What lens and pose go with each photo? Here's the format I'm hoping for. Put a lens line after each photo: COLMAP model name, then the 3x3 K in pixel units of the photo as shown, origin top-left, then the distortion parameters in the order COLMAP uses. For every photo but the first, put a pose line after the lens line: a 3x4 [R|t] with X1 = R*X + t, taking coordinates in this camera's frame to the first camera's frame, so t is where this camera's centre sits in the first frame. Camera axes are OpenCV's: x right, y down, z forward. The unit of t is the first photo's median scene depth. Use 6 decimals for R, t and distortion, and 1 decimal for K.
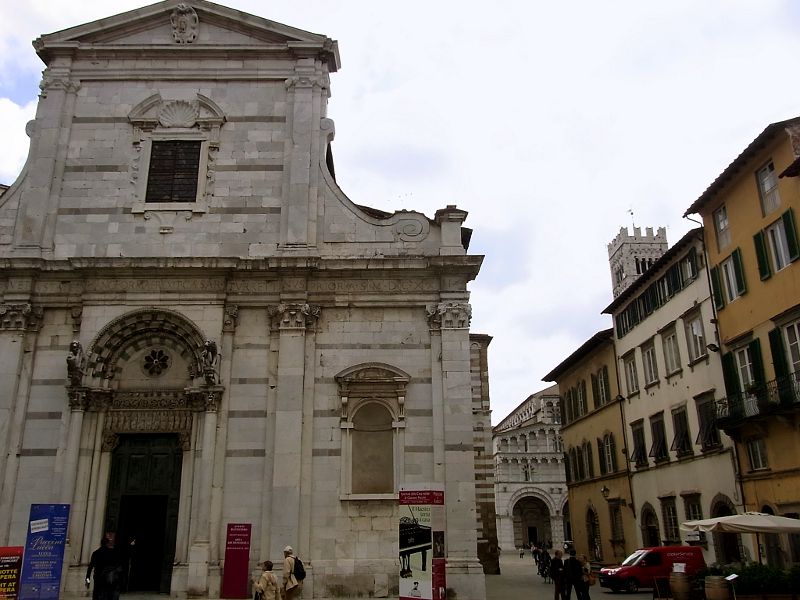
lens RADIAL K [[674.8, 0, 400.1], [0, 674.8, 300.7], [0, 0, 1]] dist [-0.120023, -0.003146]
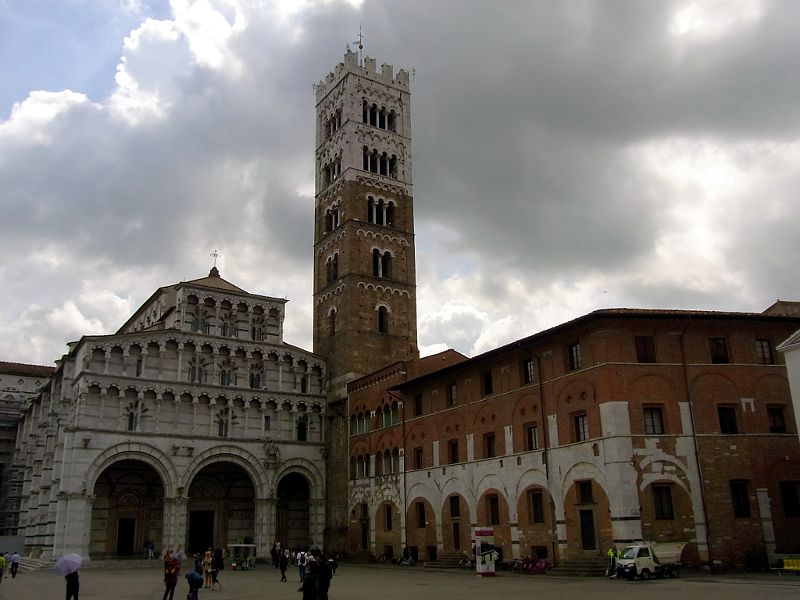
lens RADIAL K [[747.0, 0, 399.3], [0, 747.0, 300.8], [0, 0, 1]] dist [-0.035299, 0.000000]
pose [[0.851676, 0.155148, 0.500576, 0.056240], [-0.152057, 0.987240, -0.047276, 0.160524], [-0.501524, -0.035852, 0.864401, 0.366190]]
